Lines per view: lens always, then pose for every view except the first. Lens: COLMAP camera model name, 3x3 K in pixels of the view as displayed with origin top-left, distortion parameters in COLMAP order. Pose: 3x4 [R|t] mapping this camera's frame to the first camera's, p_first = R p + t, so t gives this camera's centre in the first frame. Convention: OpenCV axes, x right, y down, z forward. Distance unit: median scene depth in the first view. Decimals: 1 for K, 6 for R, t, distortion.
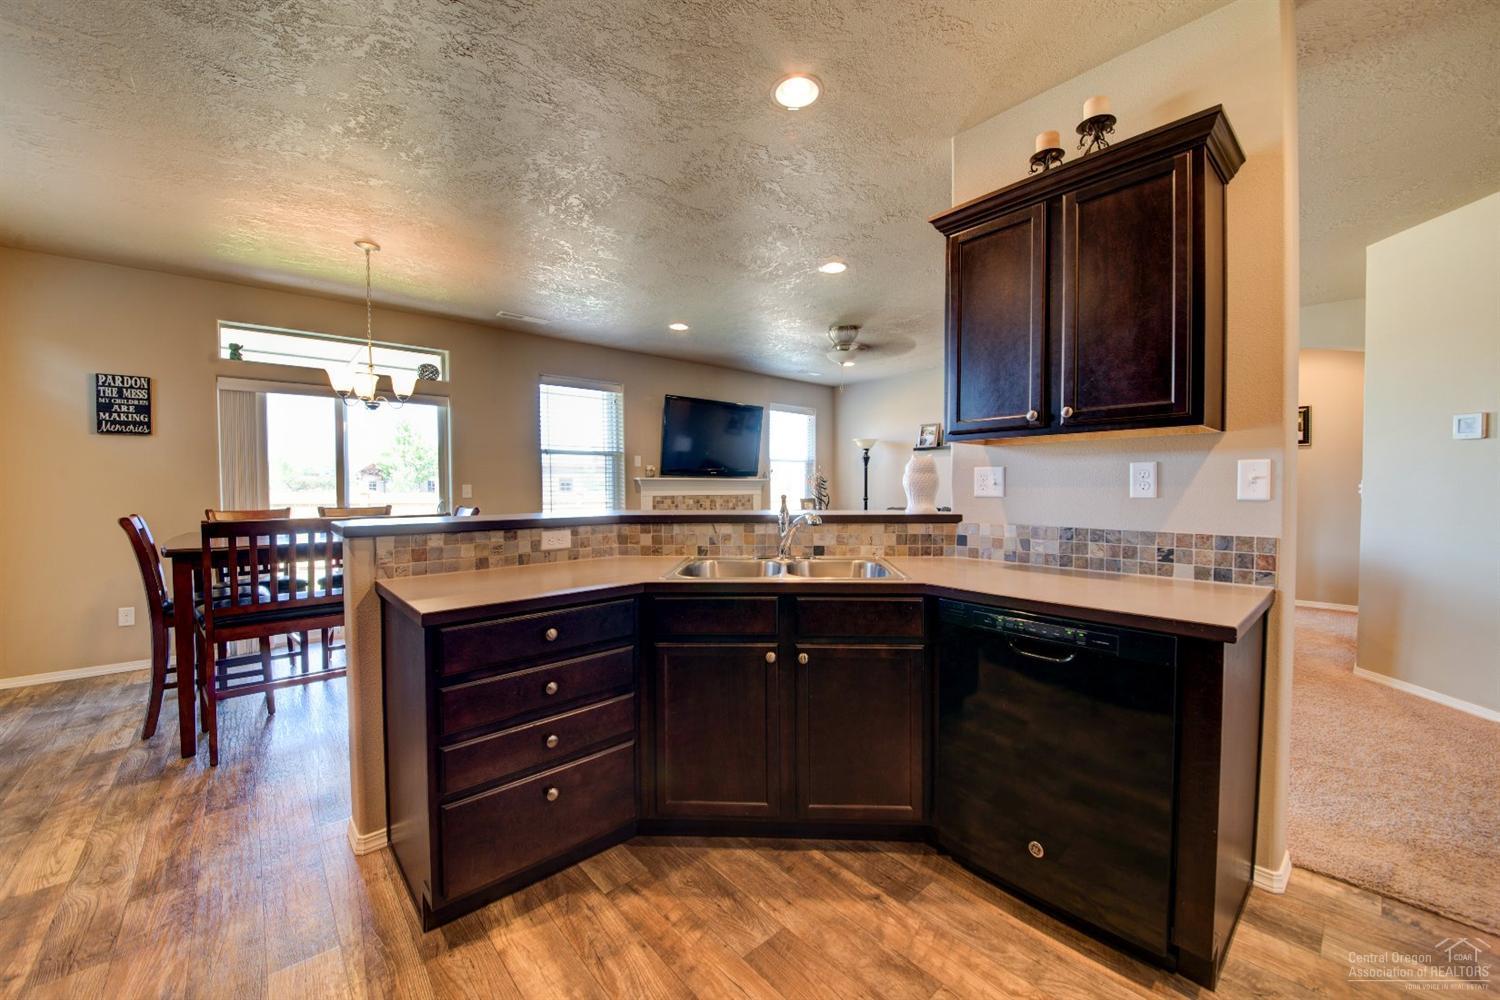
lens RADIAL K [[551.8, 0, 760.2], [0, 551.8, 491.5], [0, 0, 1]] dist [0.021996, -0.000385]
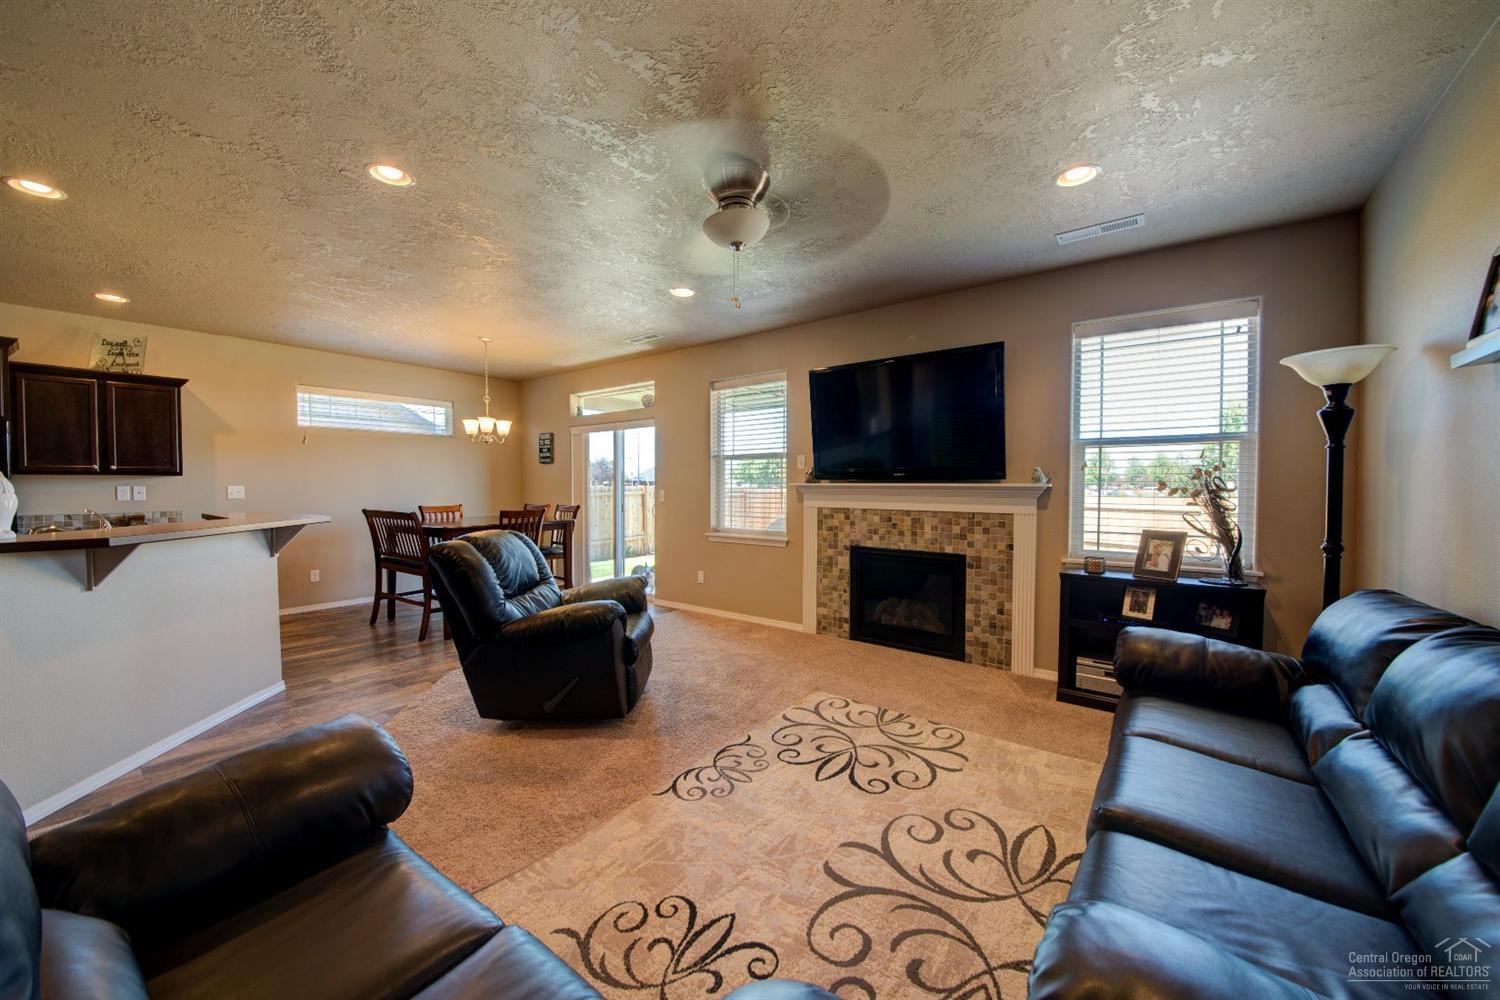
lens RADIAL K [[551.8, 0, 753.8], [0, 551.8, 485.9], [0, 0, 1]] dist [0.021996, -0.000385]
pose [[0.207908, 0.007371, -0.978121, 0.459065], [-0.012057, 0.999915, 0.004972, -0.020896], [0.978074, 0.010760, 0.207979, 0.669962]]
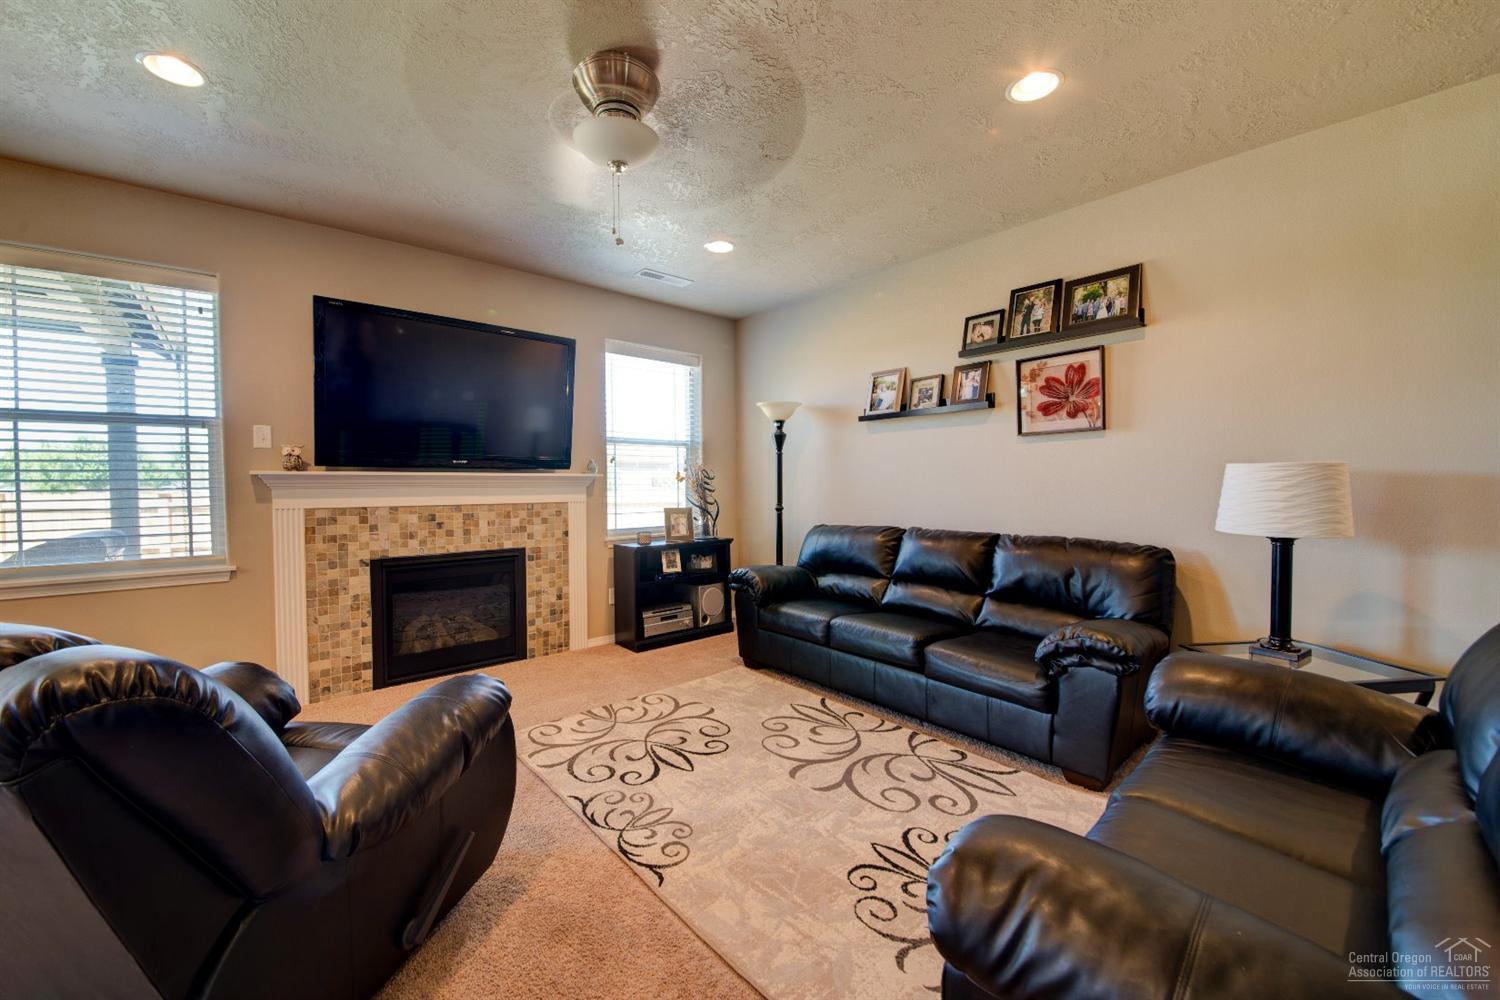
lens RADIAL K [[578.7, 0, 737.6], [0, 578.7, 491.2], [0, 0, 1]] dist [0.026180, -0.000432]
pose [[0.999765, -0.001577, -0.021642, 0.173710], [0.001708, 0.999980, 0.006041, -0.008852], [0.021632, -0.006076, 0.999748, 0.436318]]
